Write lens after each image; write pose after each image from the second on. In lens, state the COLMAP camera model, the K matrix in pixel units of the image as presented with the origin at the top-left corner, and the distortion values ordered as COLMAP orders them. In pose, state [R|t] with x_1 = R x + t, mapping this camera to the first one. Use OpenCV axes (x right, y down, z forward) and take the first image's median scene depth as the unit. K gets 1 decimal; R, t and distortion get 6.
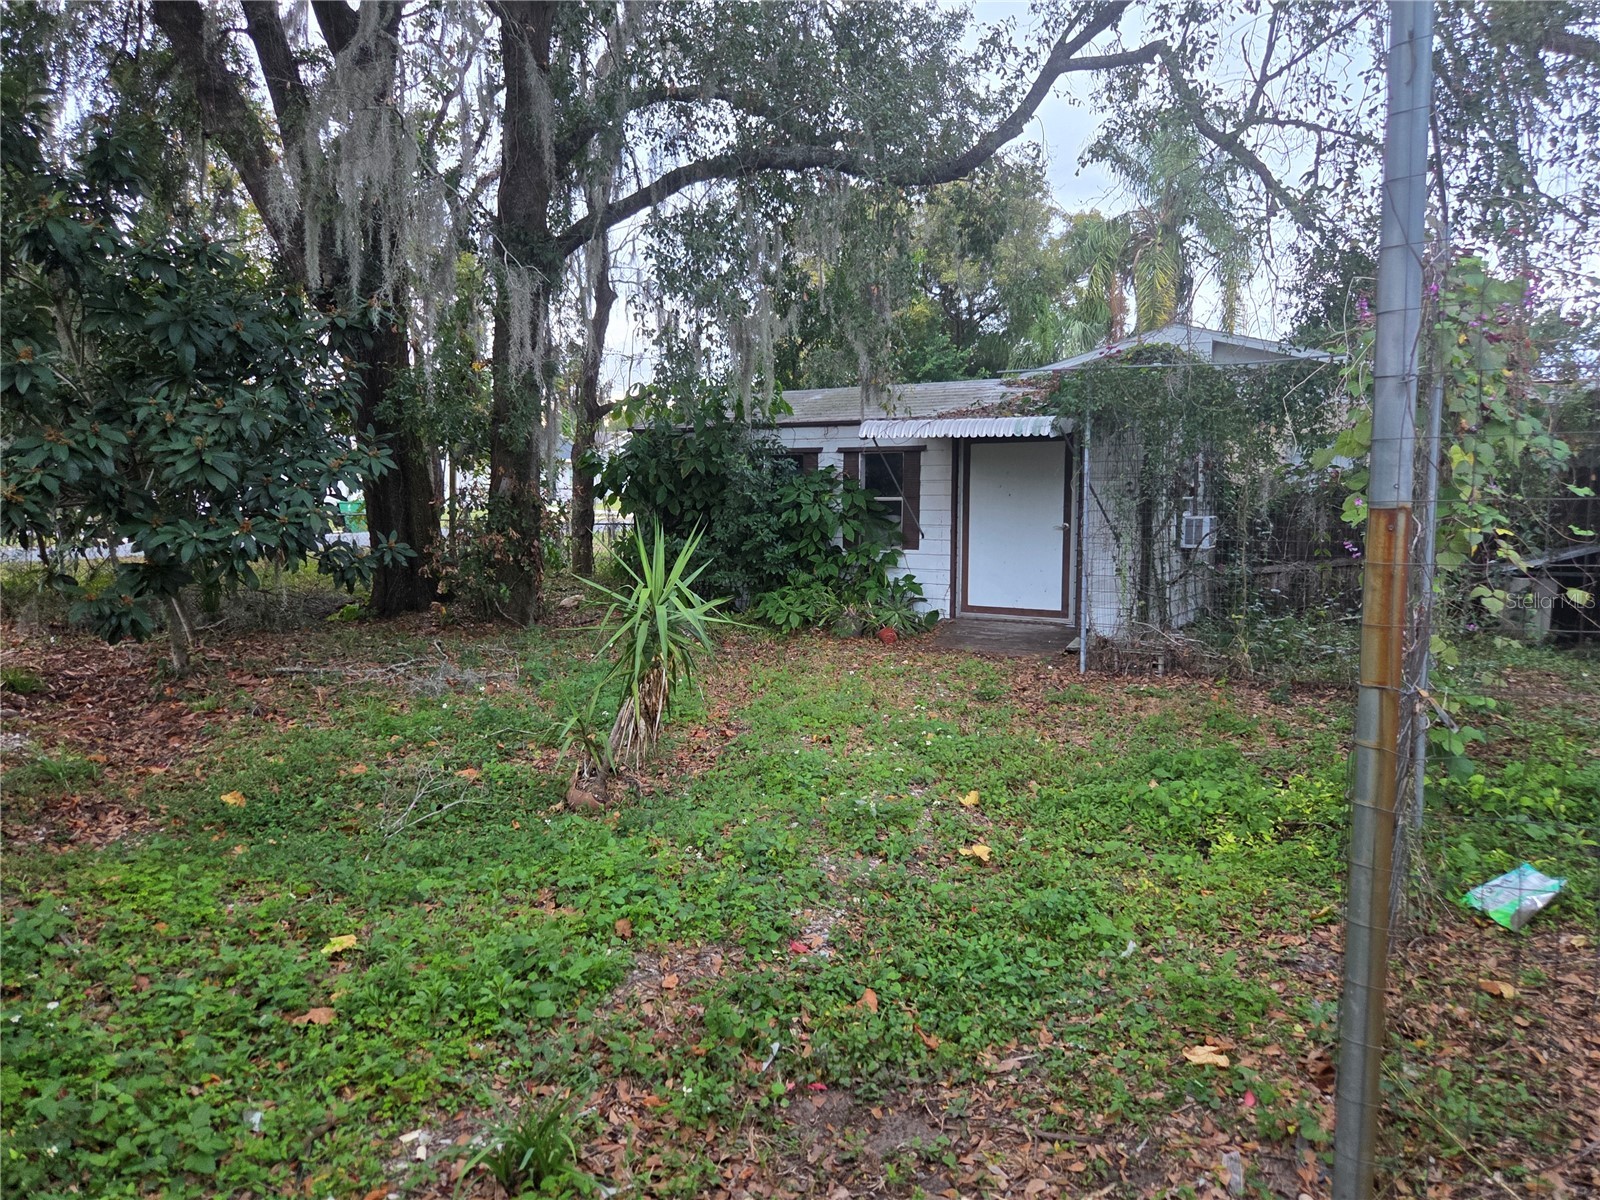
lens RADIAL K [[1073.5, 0, 799.6], [0, 1073.5, 589.9], [0, 0, 1]] dist [0.026337, -0.001129]
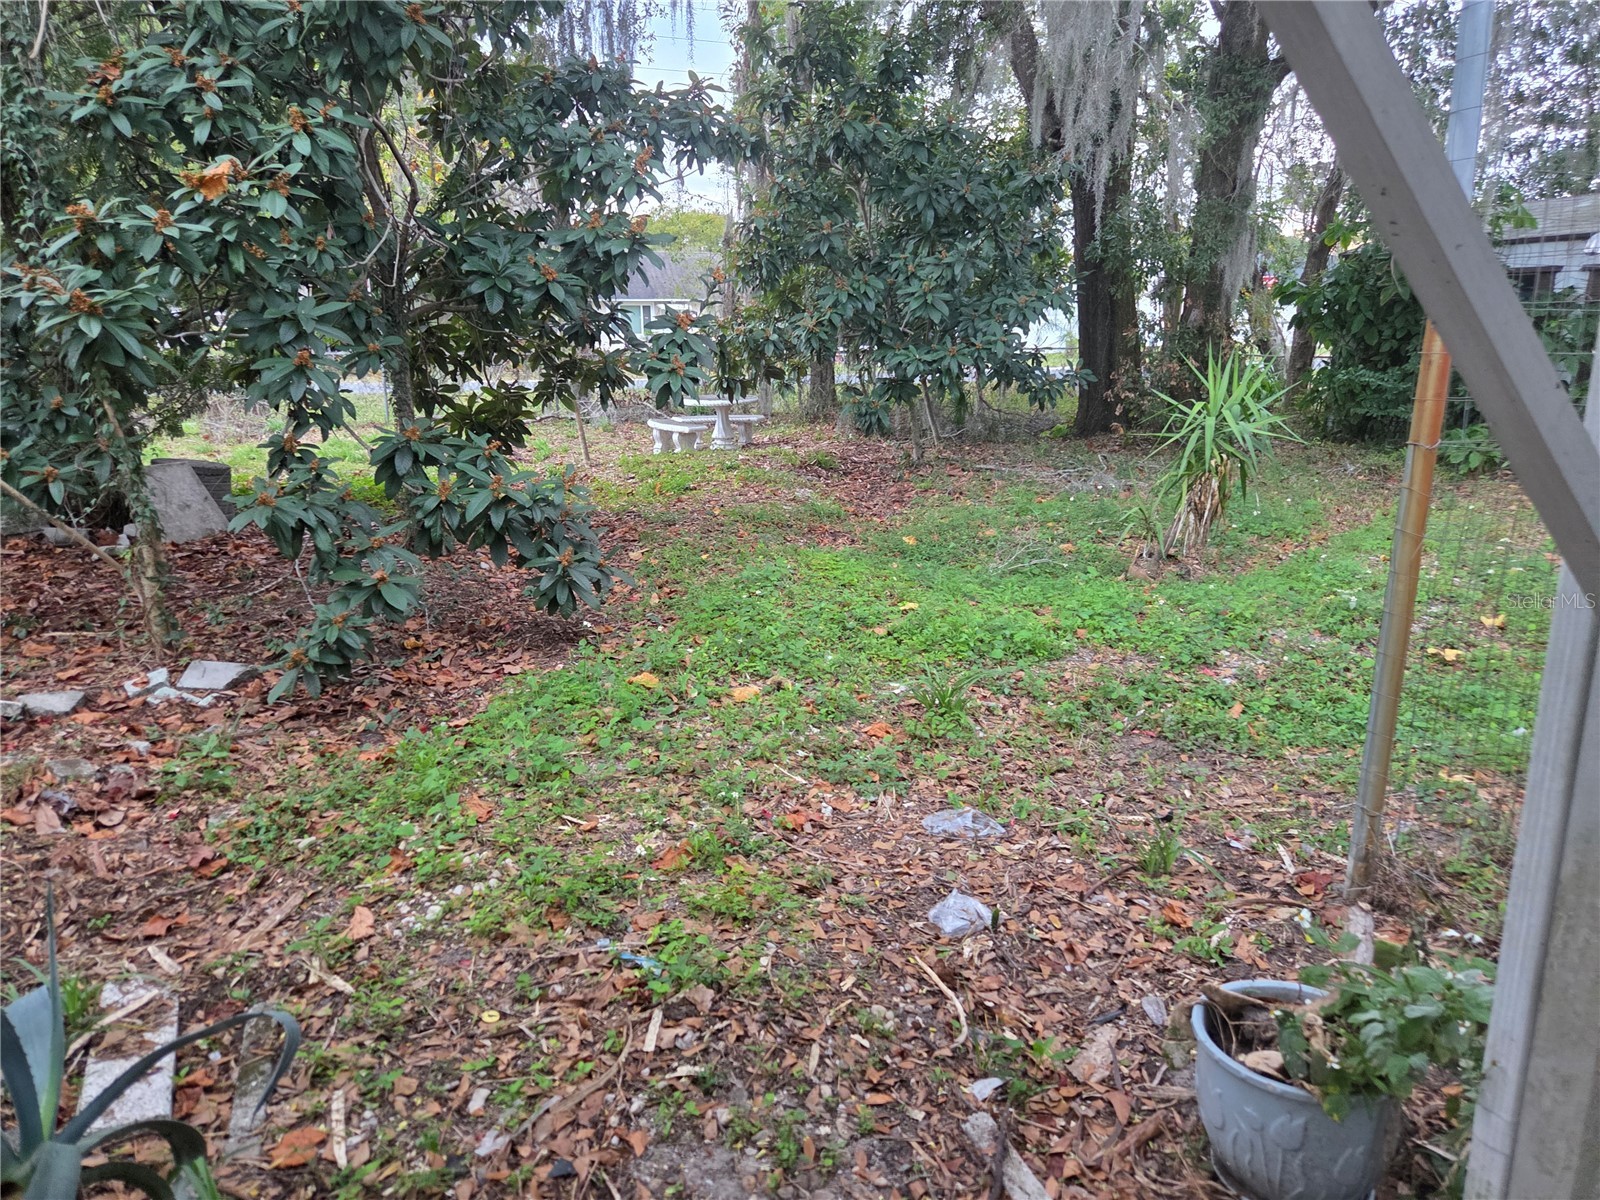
lens RADIAL K [[1073.5, 0, 803.0], [0, 1073.5, 602.3], [0, 0, 1]] dist [0.026337, -0.001129]
pose [[0.770985, 0.154488, -0.617832, 0.203693], [-0.054039, 0.982502, 0.178238, 0.018624], [0.634557, -0.104032, 0.765843, -0.155057]]
